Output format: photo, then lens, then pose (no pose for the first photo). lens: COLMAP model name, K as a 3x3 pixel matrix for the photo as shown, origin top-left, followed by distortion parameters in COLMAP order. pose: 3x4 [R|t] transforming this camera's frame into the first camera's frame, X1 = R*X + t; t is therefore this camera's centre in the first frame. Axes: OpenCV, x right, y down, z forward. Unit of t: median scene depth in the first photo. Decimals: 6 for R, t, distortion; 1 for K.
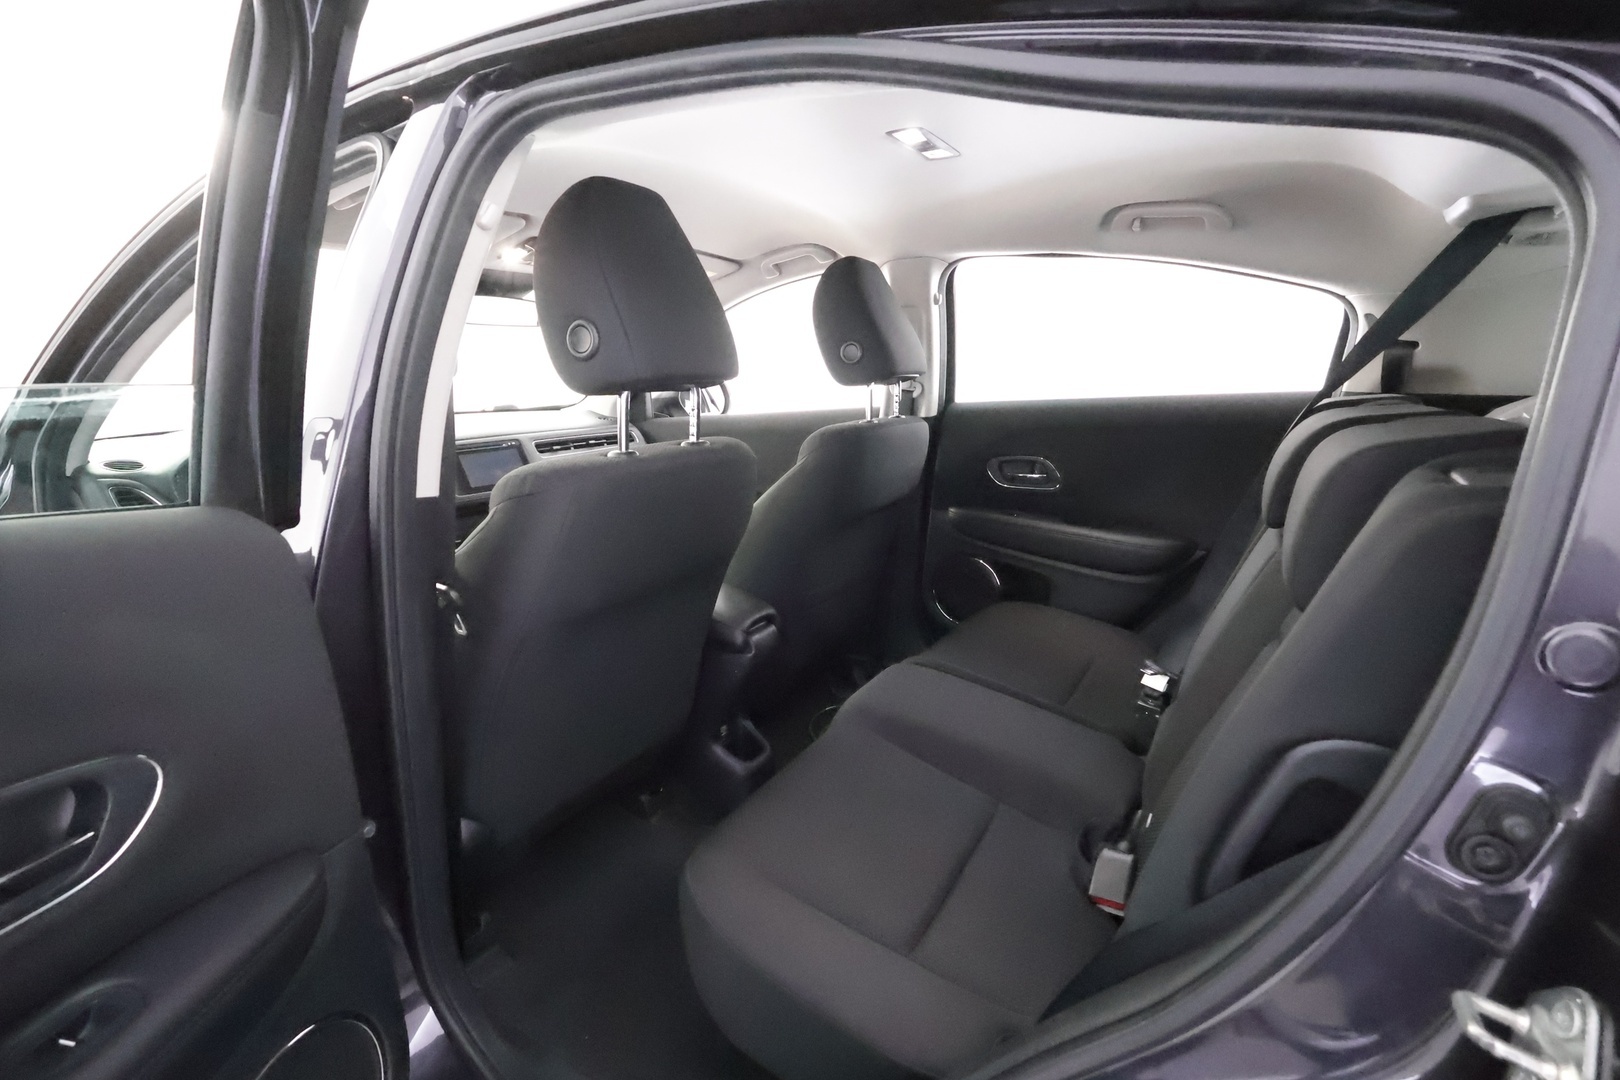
lens RADIAL K [[753.3, 0, 807.2], [0, 753.3, 537.5], [0, 0, 1]] dist [-0.000764, 0.000220]
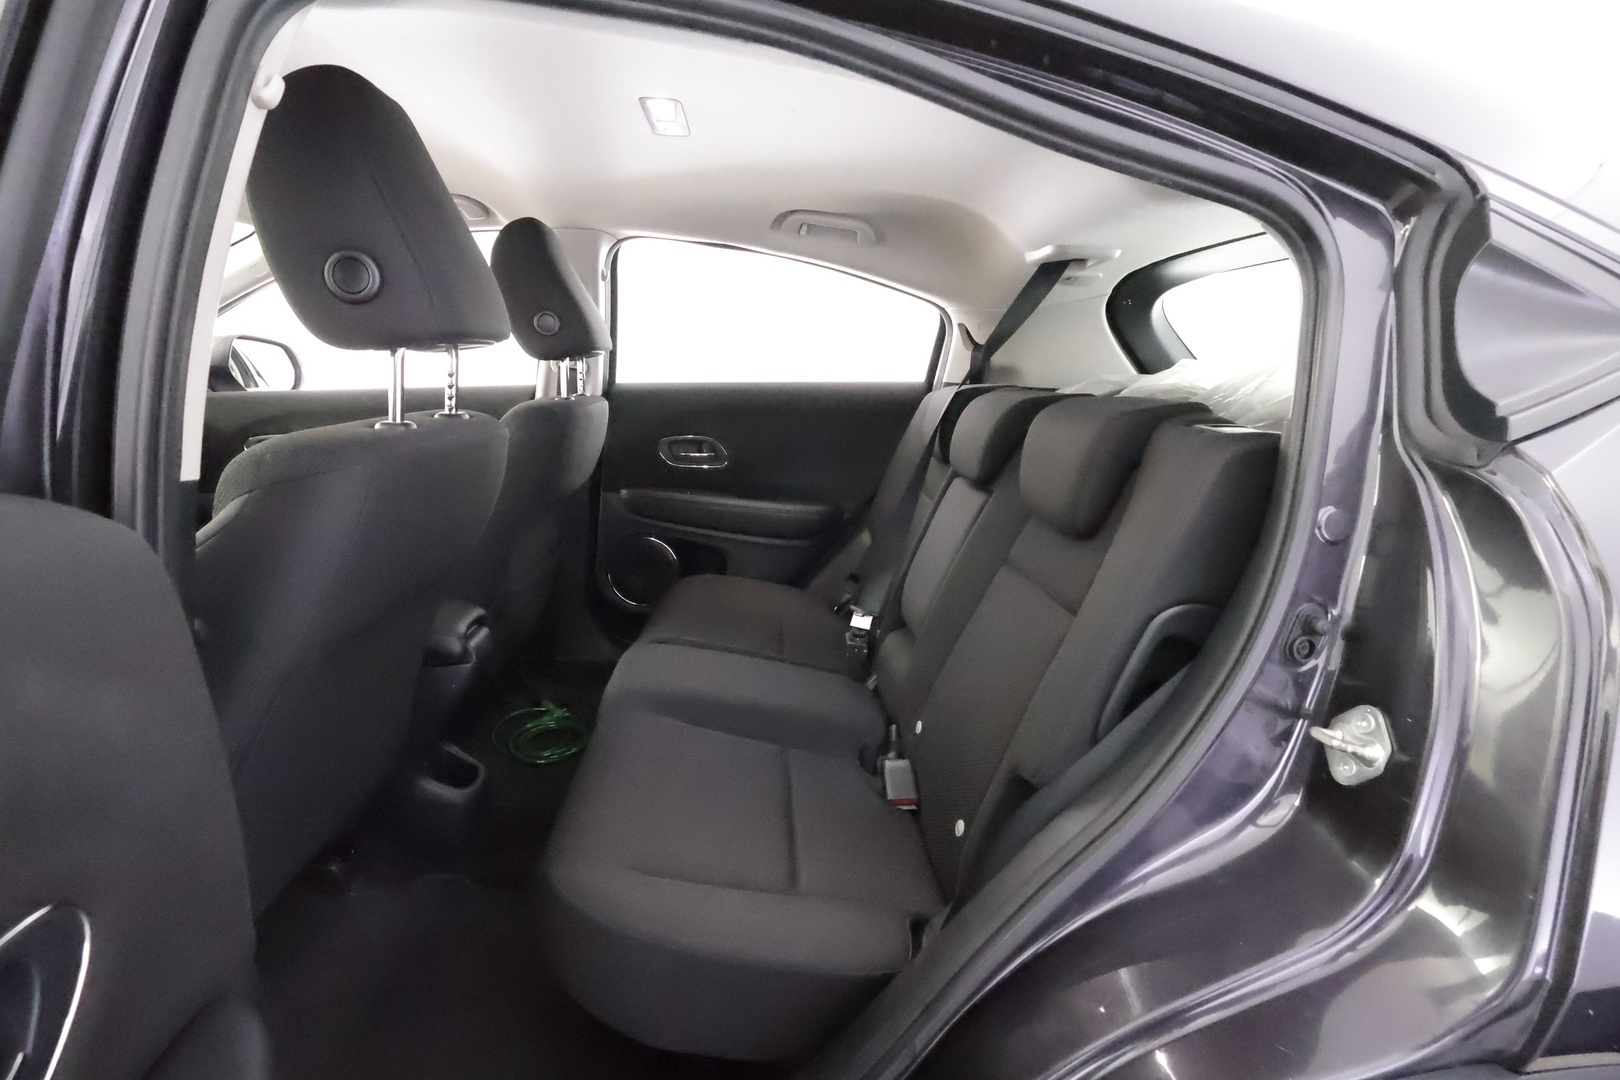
lens RADIAL K [[754.9, 0, 808.9], [0, 754.9, 533.1], [0, 0, 1]] dist [-0.000726, 0.001236]
pose [[0.822077, -0.079353, 0.563820, -0.221281], [0.074420, 0.996721, 0.031772, 0.006915], [-0.564493, 0.015840, 0.825286, 0.055465]]
